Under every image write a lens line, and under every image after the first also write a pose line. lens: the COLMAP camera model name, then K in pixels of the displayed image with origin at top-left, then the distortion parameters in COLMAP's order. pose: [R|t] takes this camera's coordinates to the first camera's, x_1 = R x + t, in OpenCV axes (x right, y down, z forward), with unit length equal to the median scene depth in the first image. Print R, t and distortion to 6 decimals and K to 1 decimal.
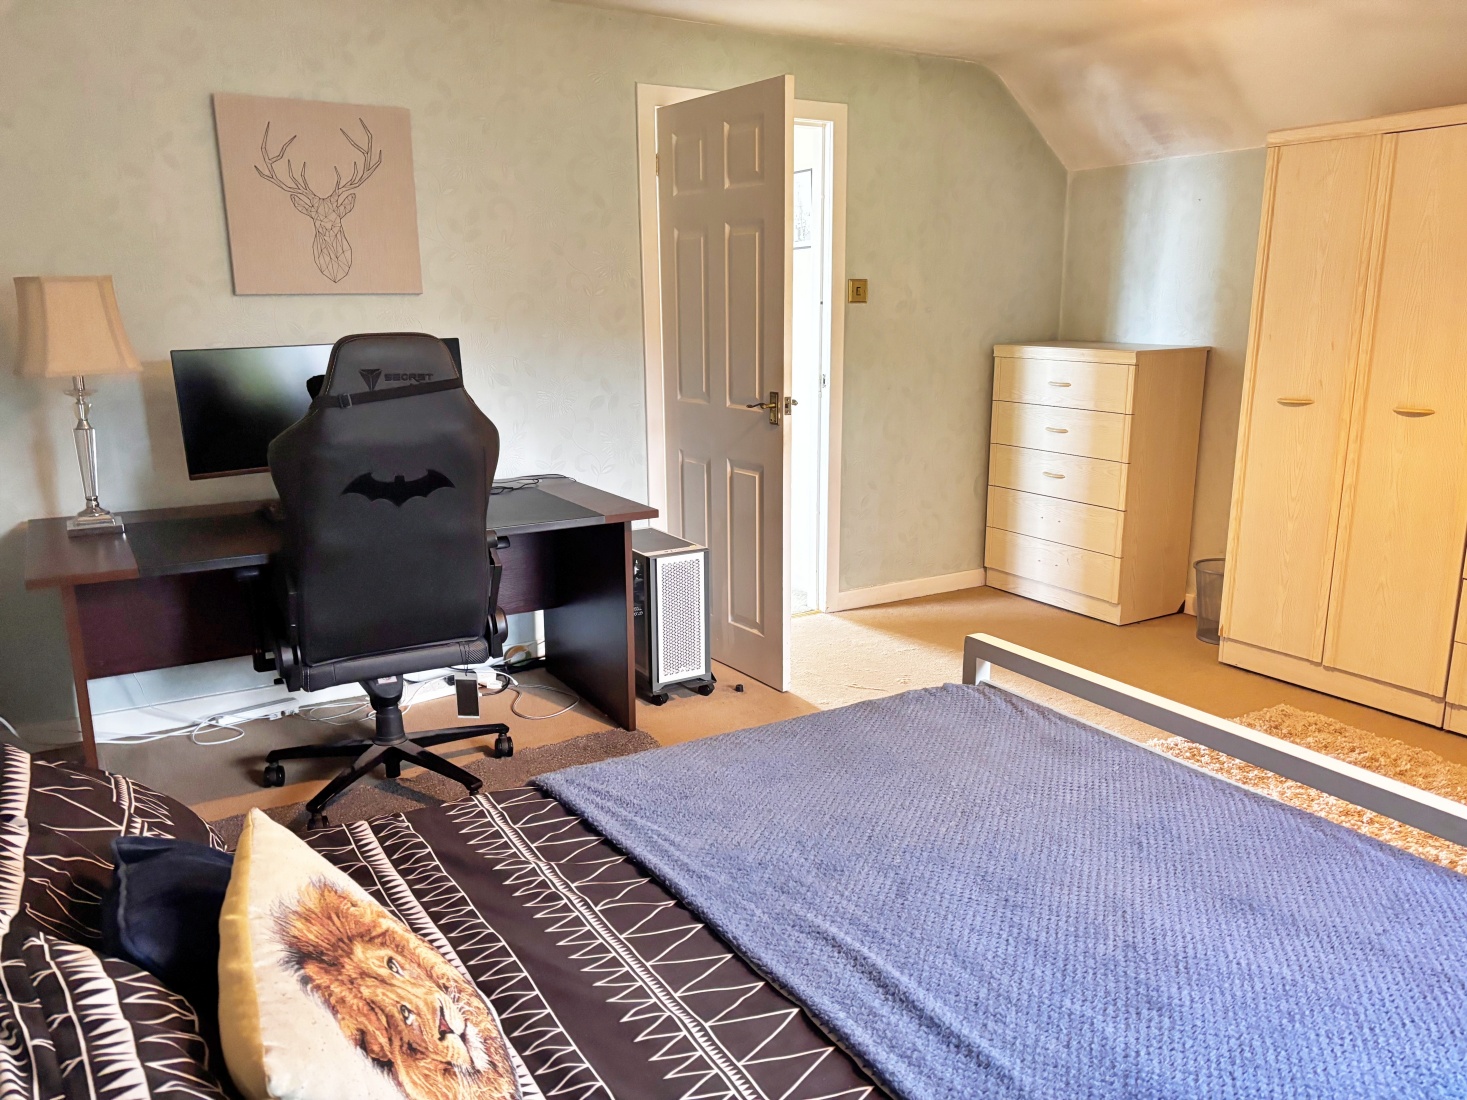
lens RADIAL K [[1117.0, 0, 733.5], [0, 1117.0, 550.0], [0, 0, 1]] dist [0.062535, -0.064983]
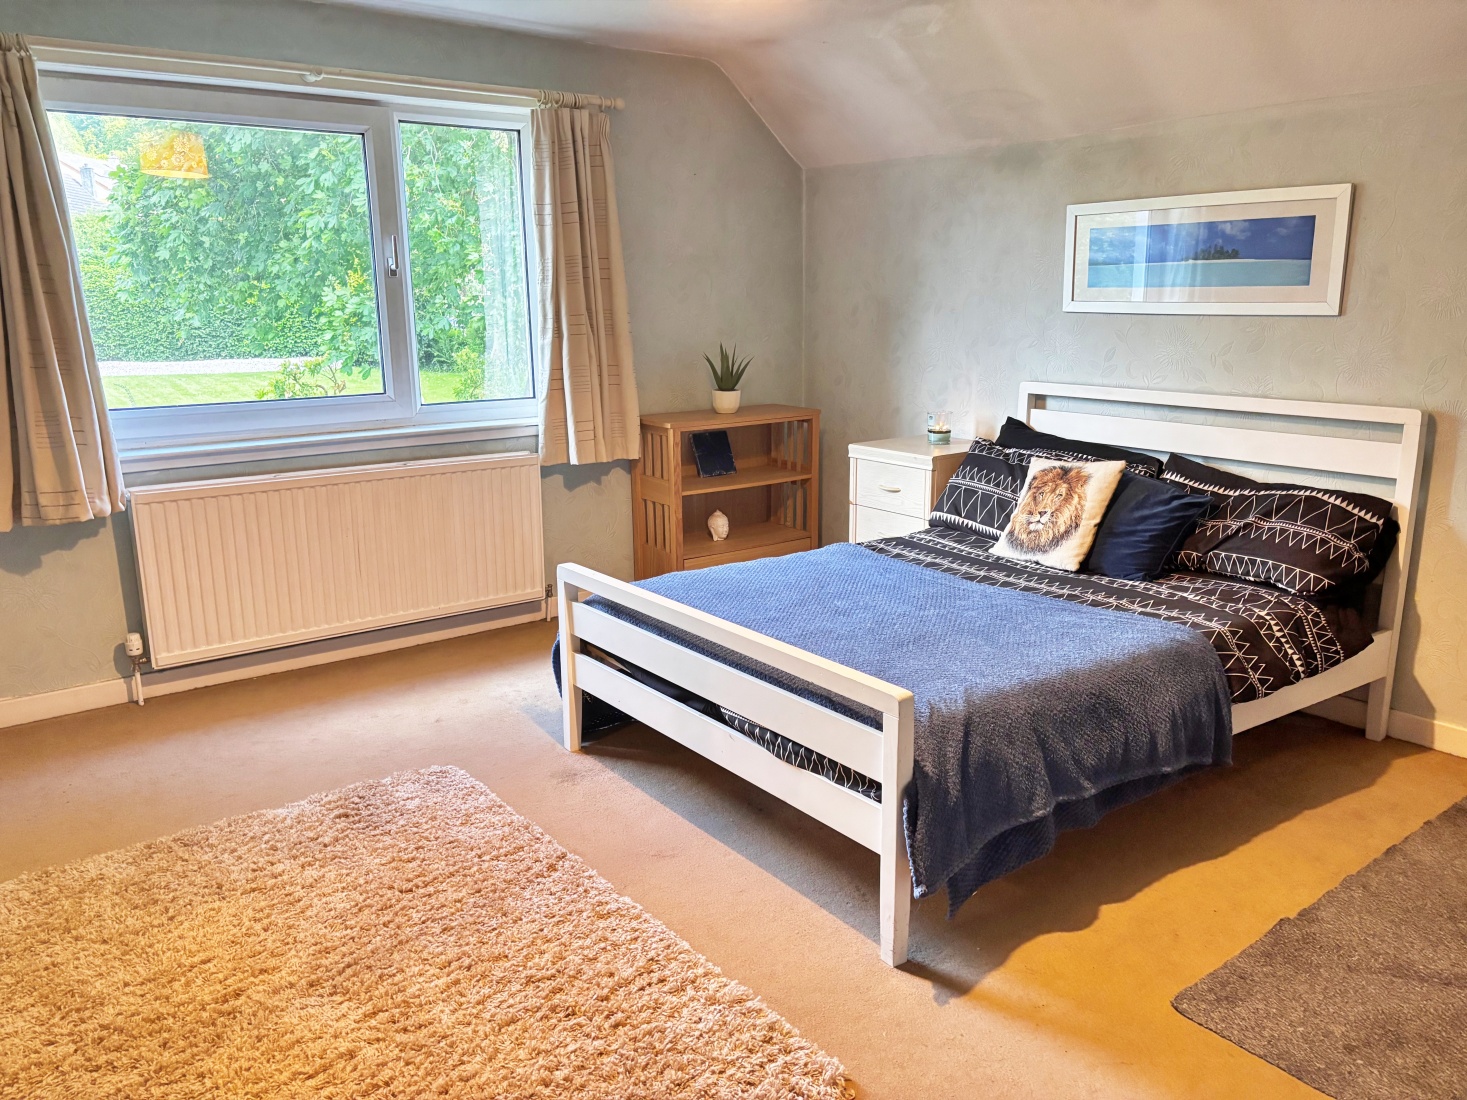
lens RADIAL K [[1117.0, 0, 733.5], [0, 1117.0, 550.0], [0, 0, 1]] dist [0.062535, -0.064983]
pose [[-0.993835, 0.038652, -0.103915, 0.999711], [-0.010930, 0.898544, 0.438746, -0.924254], [0.110331, 0.437177, -0.892582, 3.945408]]
